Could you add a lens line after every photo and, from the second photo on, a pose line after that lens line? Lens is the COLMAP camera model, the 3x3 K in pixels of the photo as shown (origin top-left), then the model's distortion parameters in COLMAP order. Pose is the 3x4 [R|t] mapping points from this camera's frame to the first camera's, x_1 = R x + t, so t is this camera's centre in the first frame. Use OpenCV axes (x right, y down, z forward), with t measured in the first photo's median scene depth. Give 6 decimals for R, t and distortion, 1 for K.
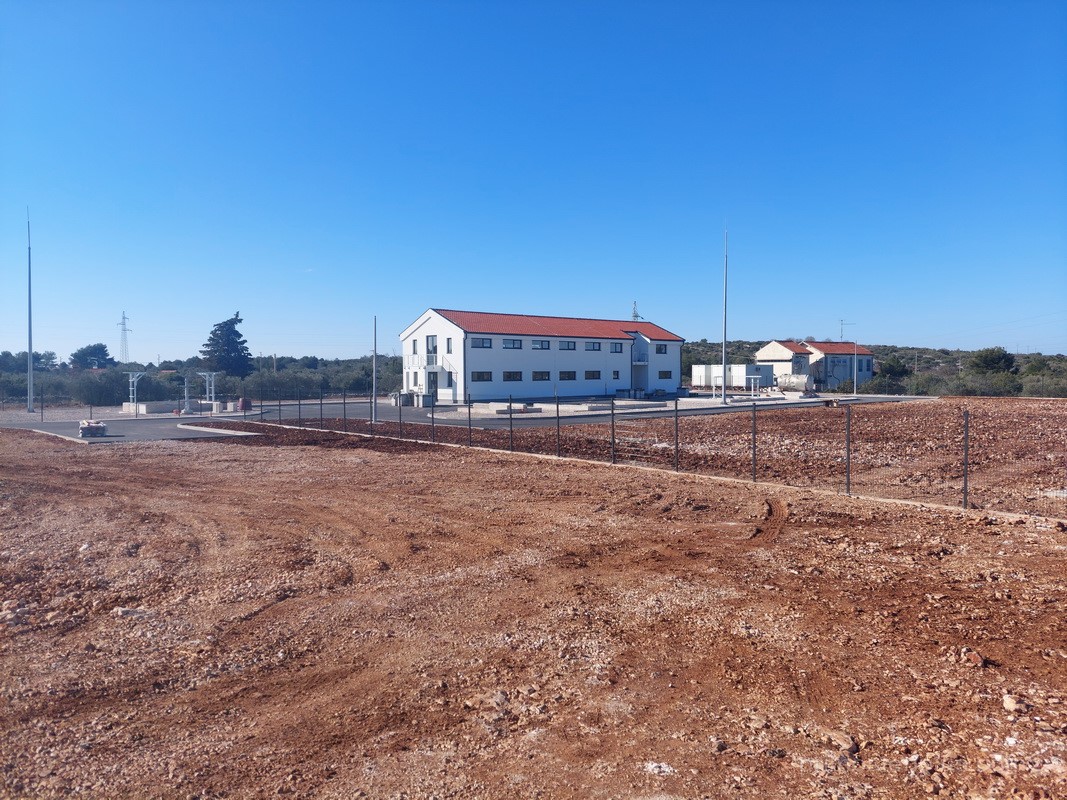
lens RADIAL K [[776.6, 0, 533.5], [0, 776.6, 400.0], [0, 0, 1]] dist [0.064890, -0.002678]
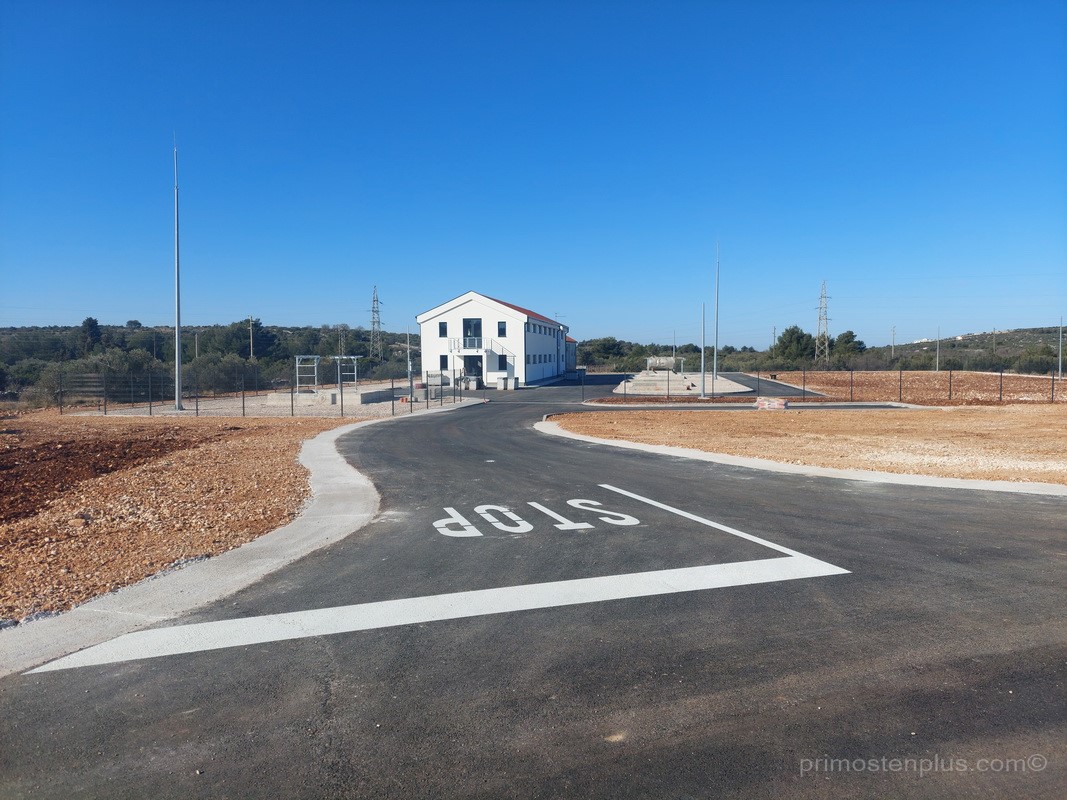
lens RADIAL K [[776.6, 0, 533.5], [0, 776.6, 400.0], [0, 0, 1]] dist [0.064890, -0.002678]
pose [[0.780221, -0.039906, 0.624230, -0.691686], [0.029666, 0.999201, 0.026797, -0.003694], [-0.624800, -0.002389, 0.780781, 0.176404]]
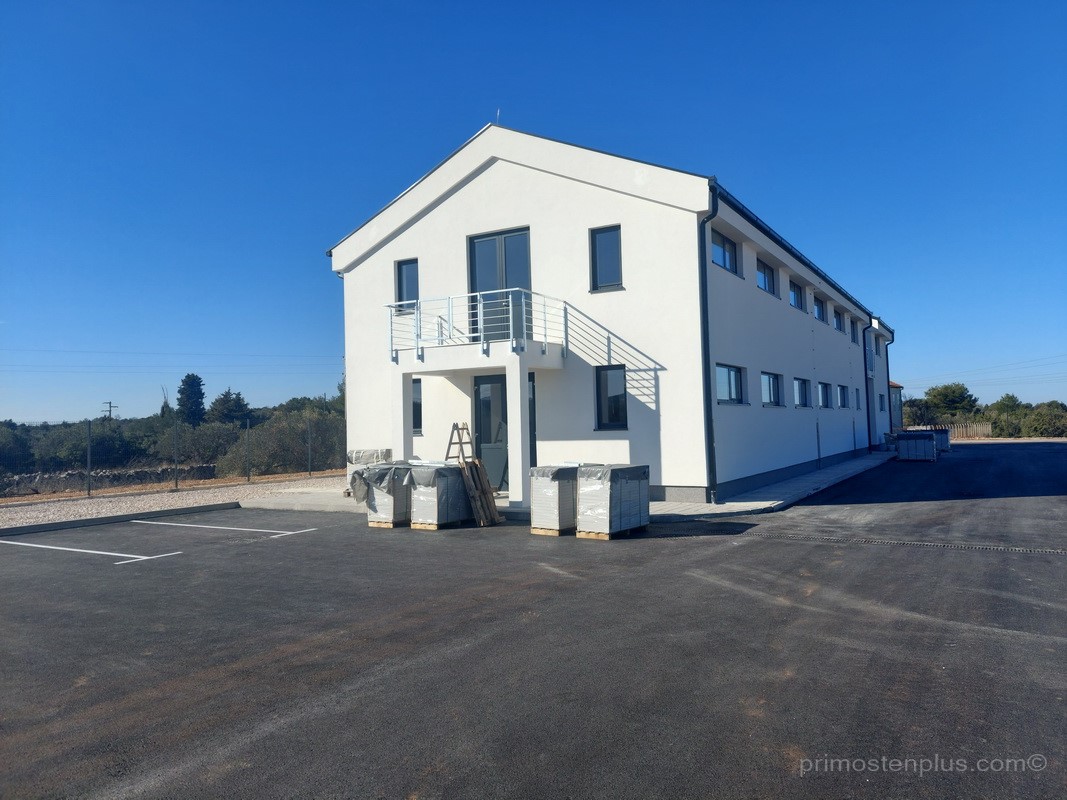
lens RADIAL K [[776.6, 0, 533.5], [0, 776.6, 400.0], [0, 0, 1]] dist [0.064890, -0.002678]
pose [[0.953835, -0.012656, 0.300064, -0.196602], [0.036049, 0.996713, -0.072551, -0.009193], [-0.298159, 0.080019, 0.951156, 0.756729]]
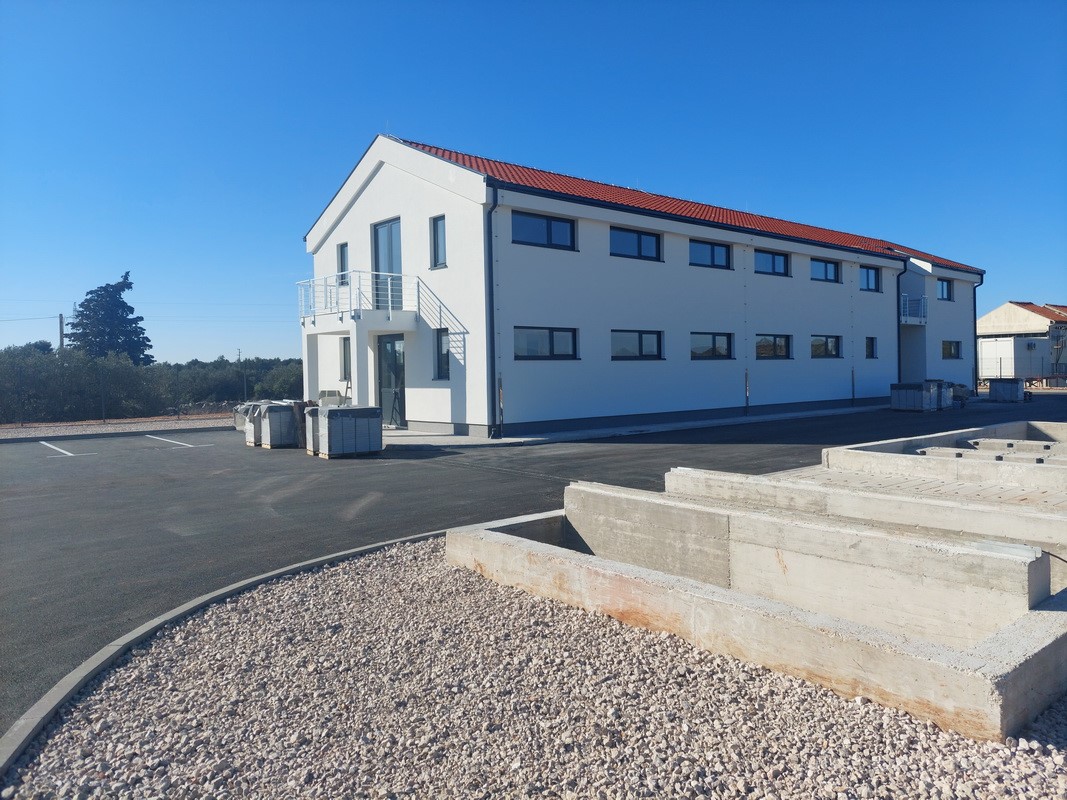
lens RADIAL K [[776.6, 0, 533.5], [0, 776.6, 400.0], [0, 0, 1]] dist [0.064890, -0.002678]
pose [[0.999568, -0.011308, -0.027130, -0.062235], [0.011256, 0.999935, -0.002070, -0.007933], [0.027151, 0.001764, 0.999630, 0.679479]]
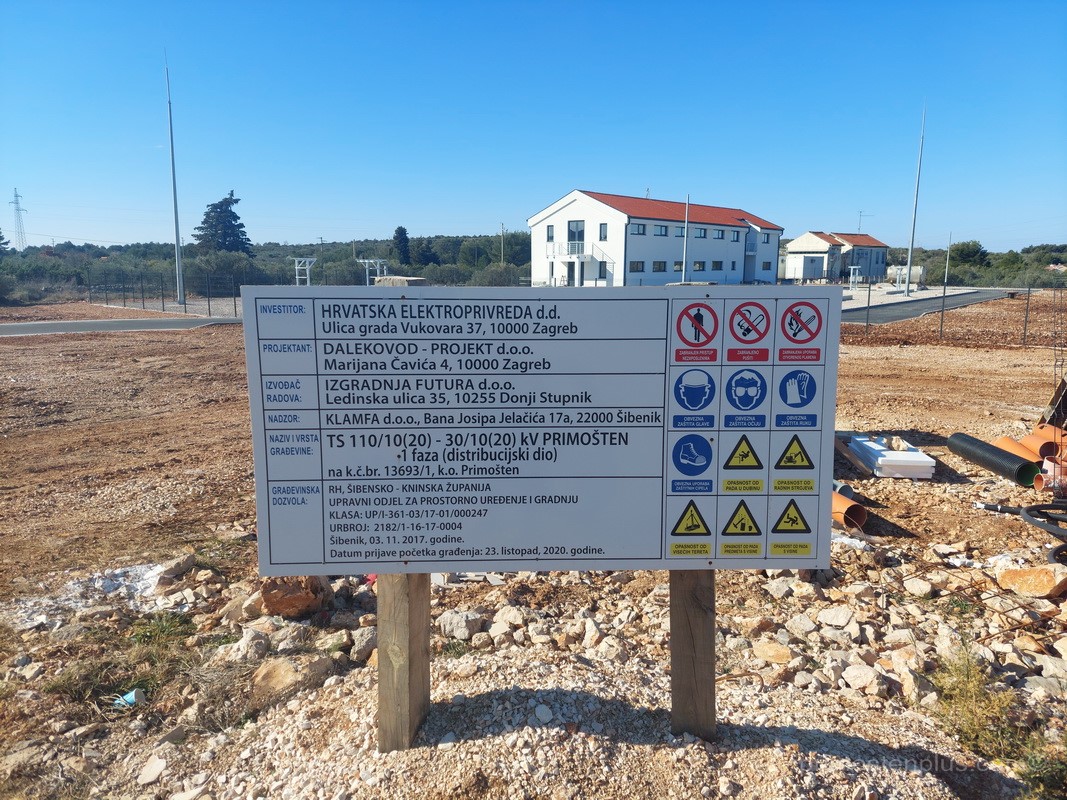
lens RADIAL K [[776.6, 0, 533.5], [0, 776.6, 400.0], [0, 0, 1]] dist [0.064890, -0.002678]
pose [[0.989677, -0.018016, 0.142179, -0.312175], [-0.001537, 0.990677, 0.136226, 0.000374], [-0.143308, -0.135038, 0.980422, 0.090294]]
